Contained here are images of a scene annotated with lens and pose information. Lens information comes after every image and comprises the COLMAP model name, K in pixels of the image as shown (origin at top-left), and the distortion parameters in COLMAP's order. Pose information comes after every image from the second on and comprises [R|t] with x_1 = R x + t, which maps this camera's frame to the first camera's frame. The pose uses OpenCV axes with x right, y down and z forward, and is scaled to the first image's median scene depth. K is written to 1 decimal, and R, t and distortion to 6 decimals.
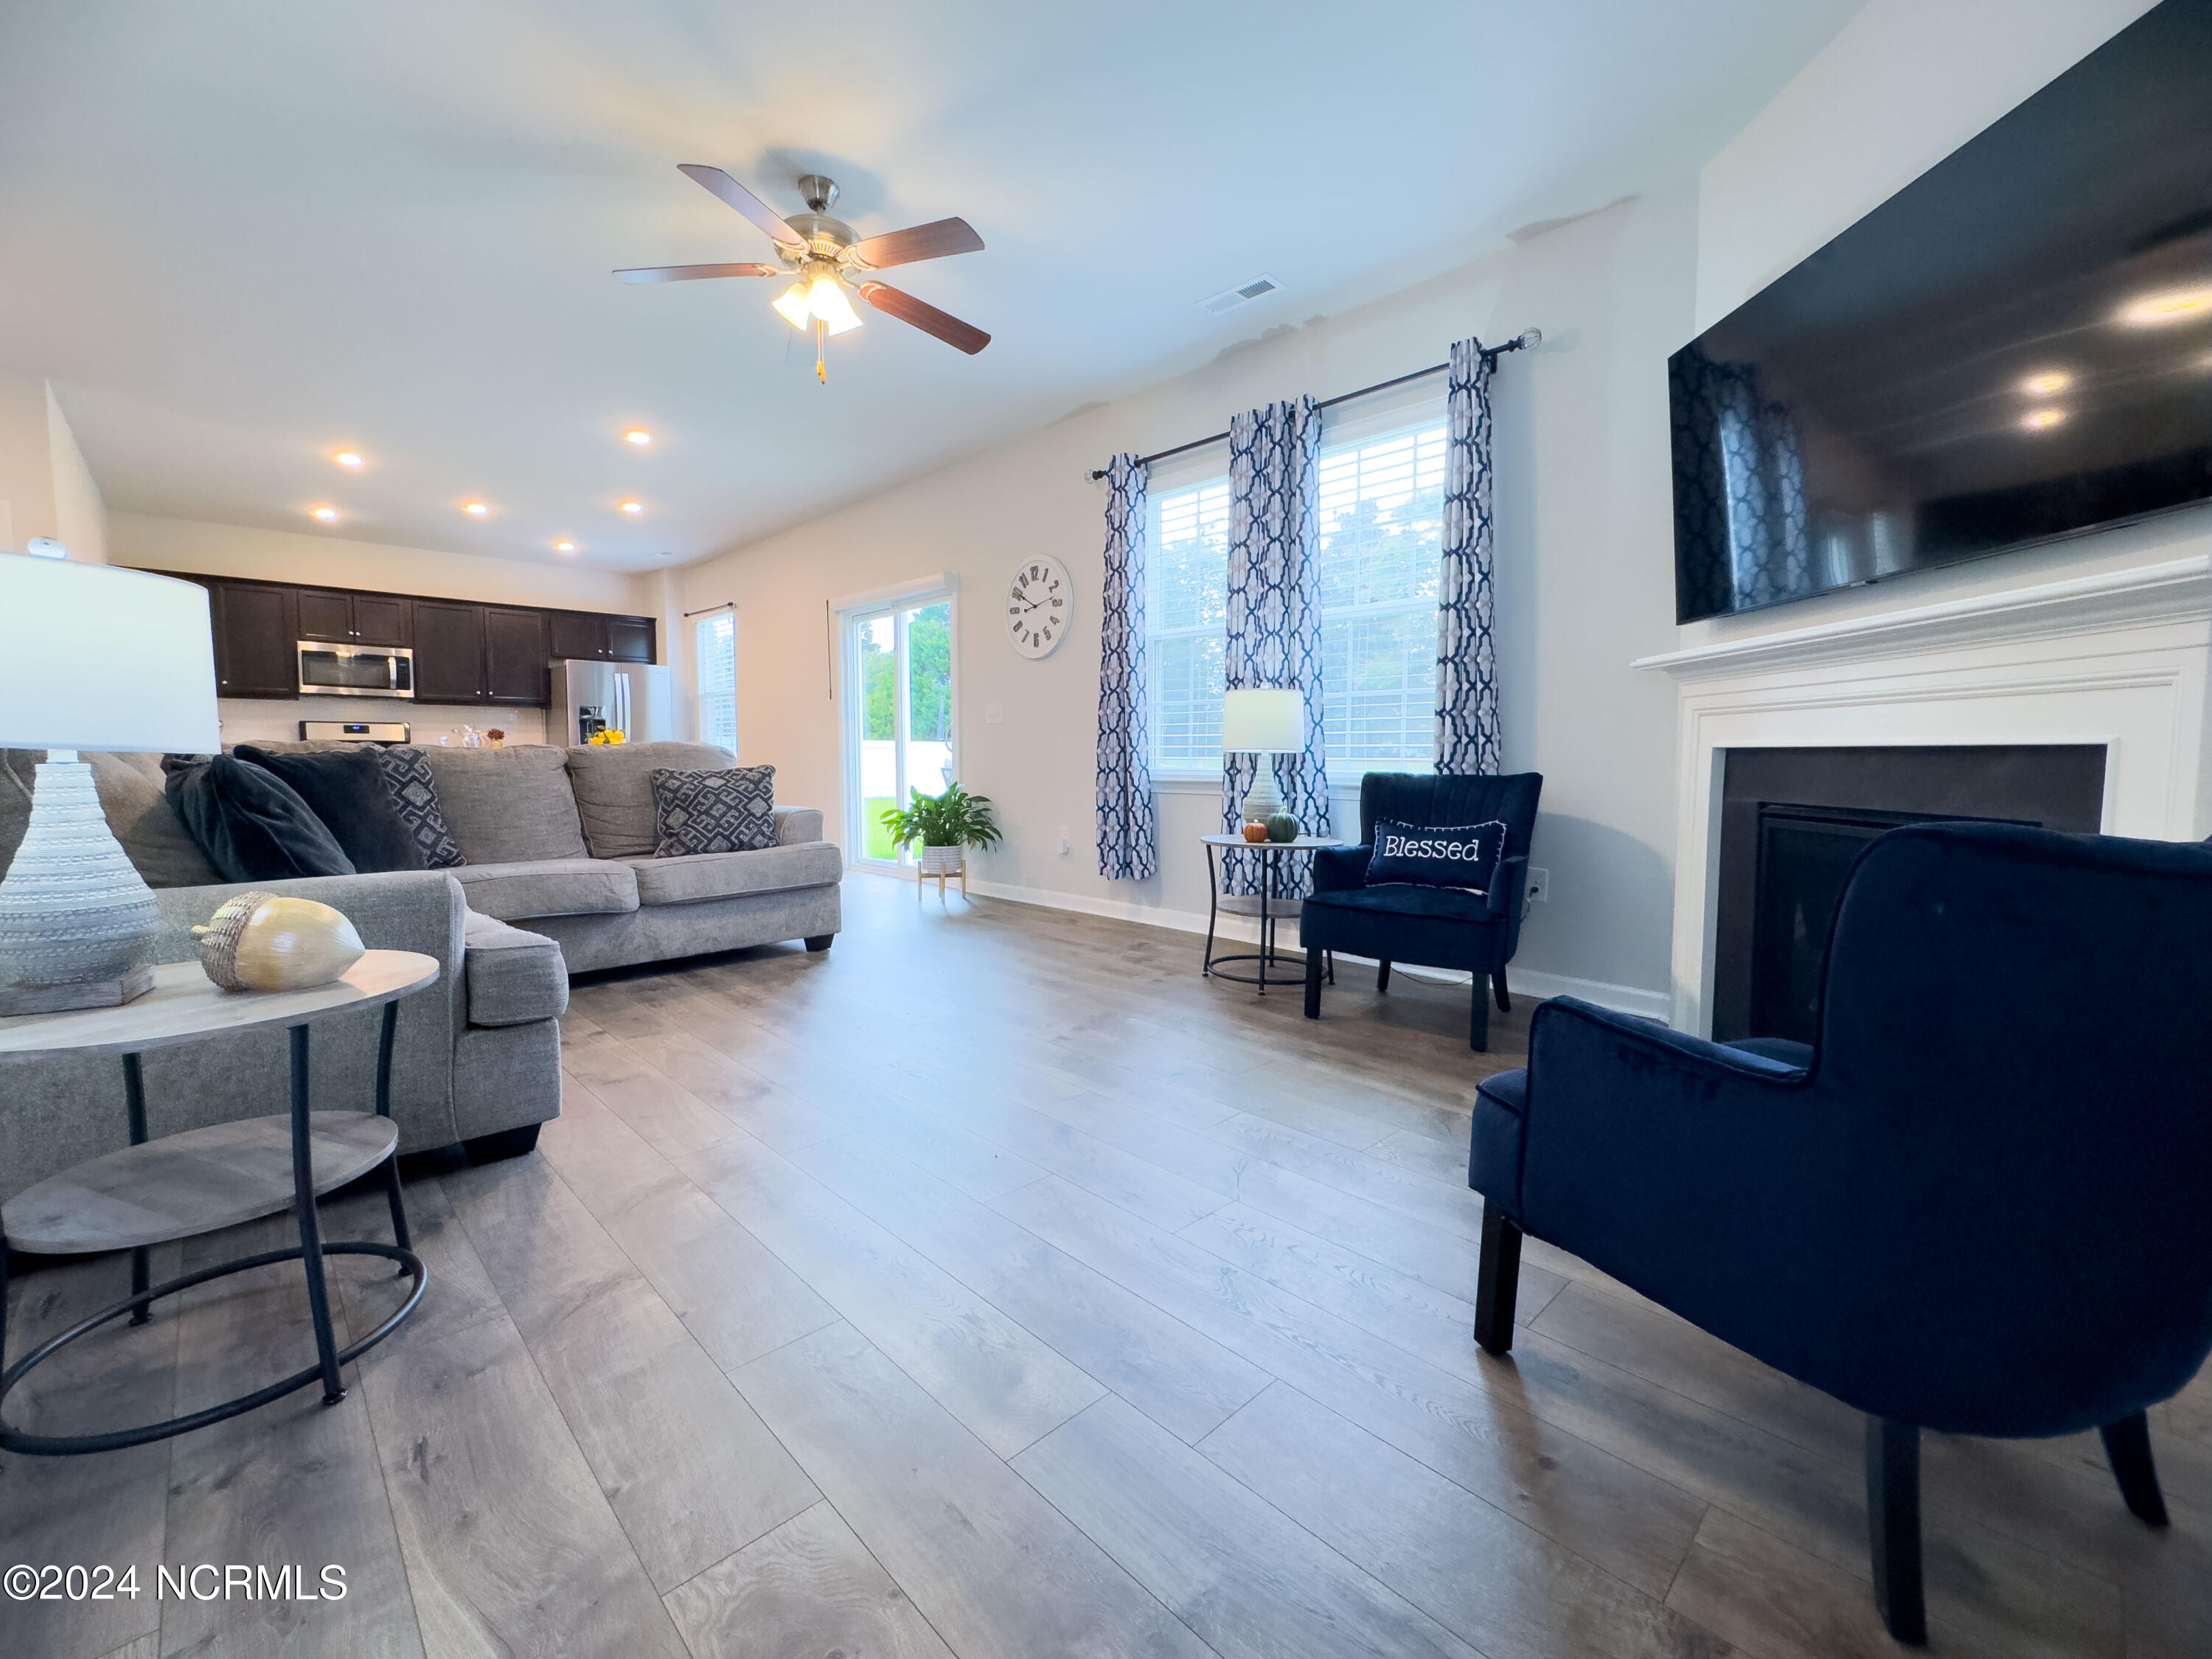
lens RADIAL K [[925.2, 0, 1106.0], [0, 925.2, 829.5], [0, 0, 1]] dist [-0.000785, -0.000061]
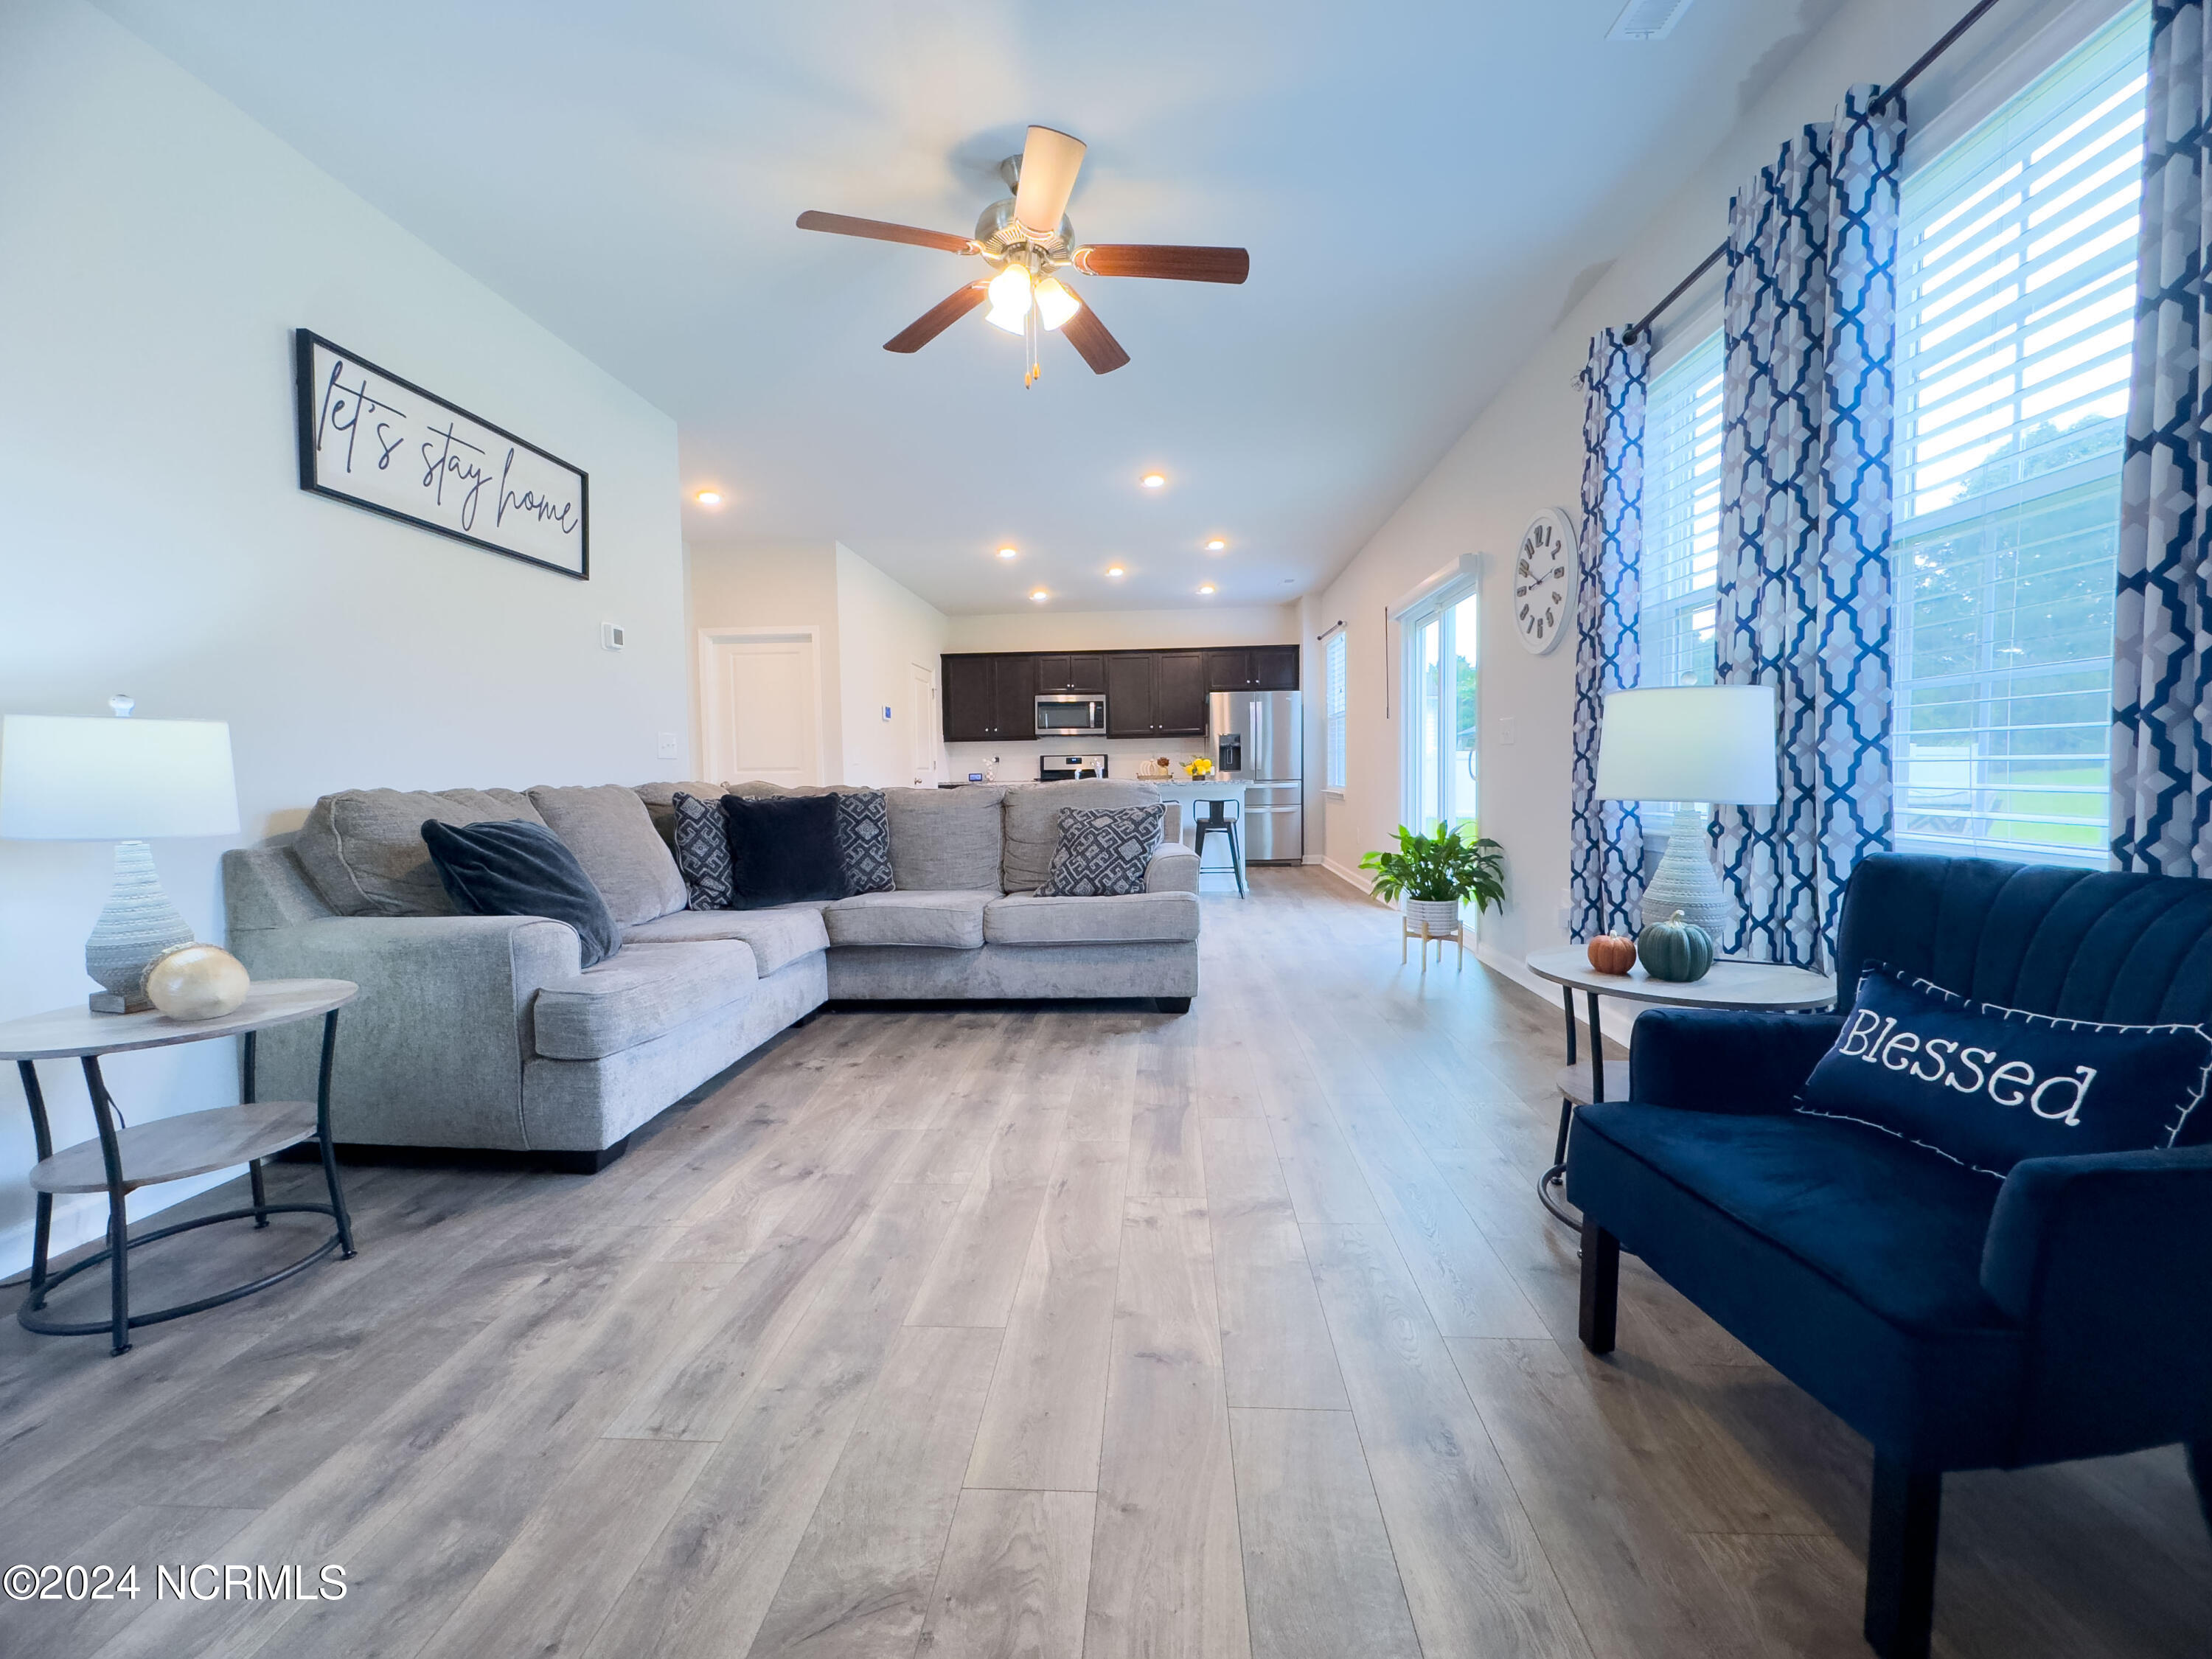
lens RADIAL K [[925.2, 0, 1106.0], [0, 925.2, 829.5], [0, 0, 1]] dist [-0.000785, -0.000061]
pose [[0.671276, 0.035008, -0.740380, 0.328916], [-0.042114, 0.999072, 0.009057, -0.056567], [0.740010, 0.025100, 0.672128, 0.374649]]
